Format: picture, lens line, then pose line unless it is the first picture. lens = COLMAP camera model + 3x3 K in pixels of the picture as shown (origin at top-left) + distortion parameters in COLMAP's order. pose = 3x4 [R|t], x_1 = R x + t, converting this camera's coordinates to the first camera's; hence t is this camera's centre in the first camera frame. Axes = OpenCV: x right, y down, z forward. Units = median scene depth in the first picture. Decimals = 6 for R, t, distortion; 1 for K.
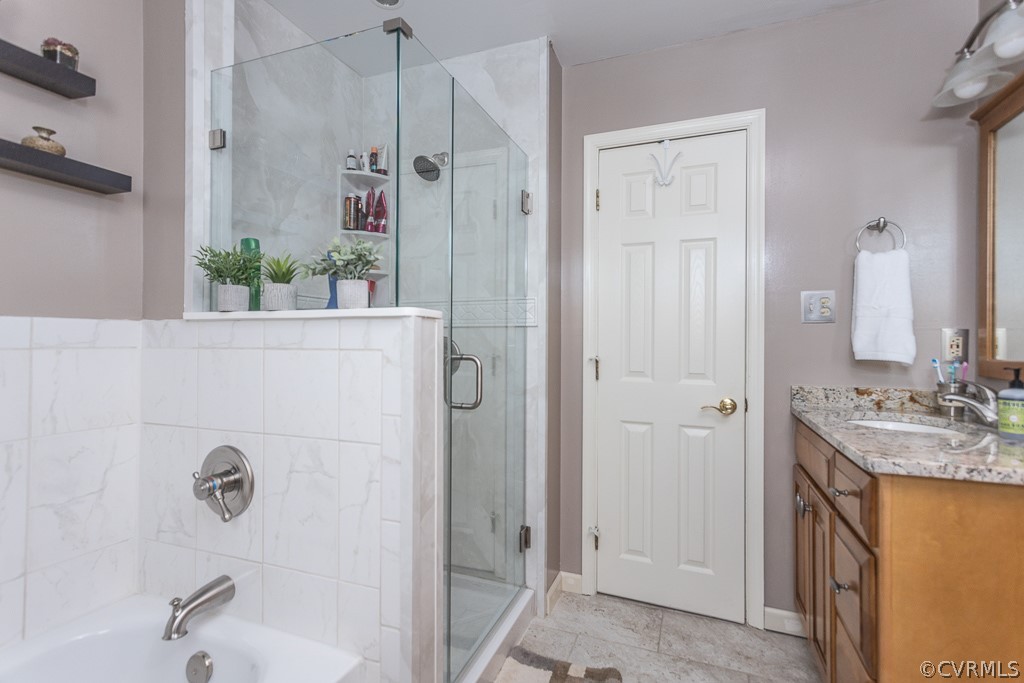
lens RADIAL K [[494.8, 0, 505.1], [0, 494.8, 337.4], [0, 0, 1]] dist [-0.003574, 0.002733]
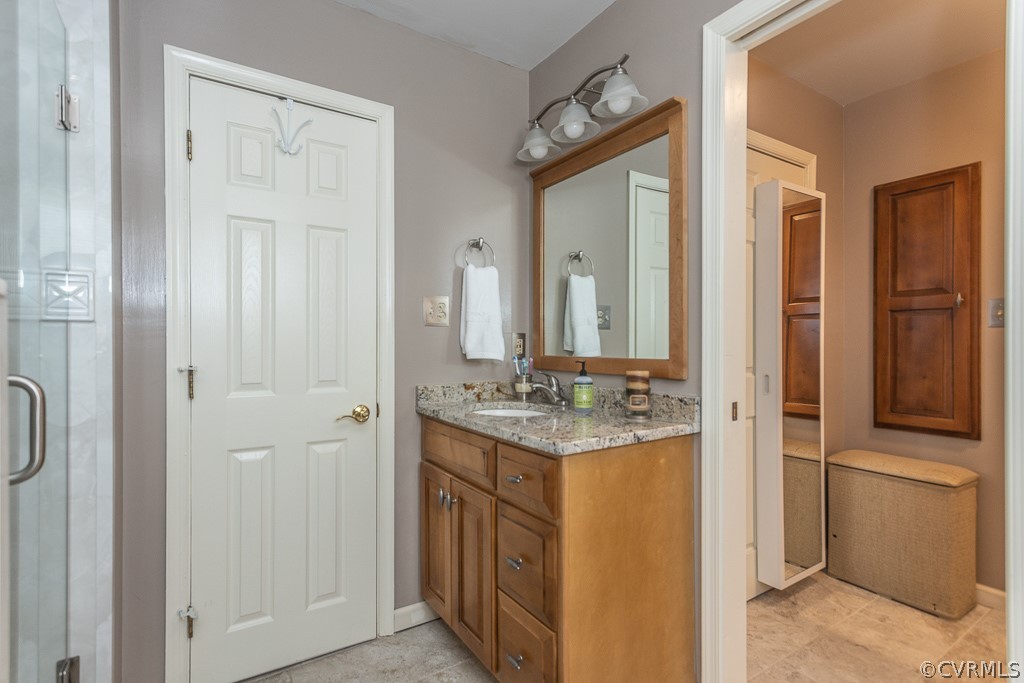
lens RADIAL K [[494.8, 0, 512.0], [0, 494.8, 343.7], [0, 0, 1]] dist [-0.003574, 0.002733]
pose [[0.558908, -0.007189, 0.829198, -0.174790], [-0.001201, 0.999954, 0.009479, -0.000998], [-0.829229, -0.006293, 0.558874, 0.270304]]
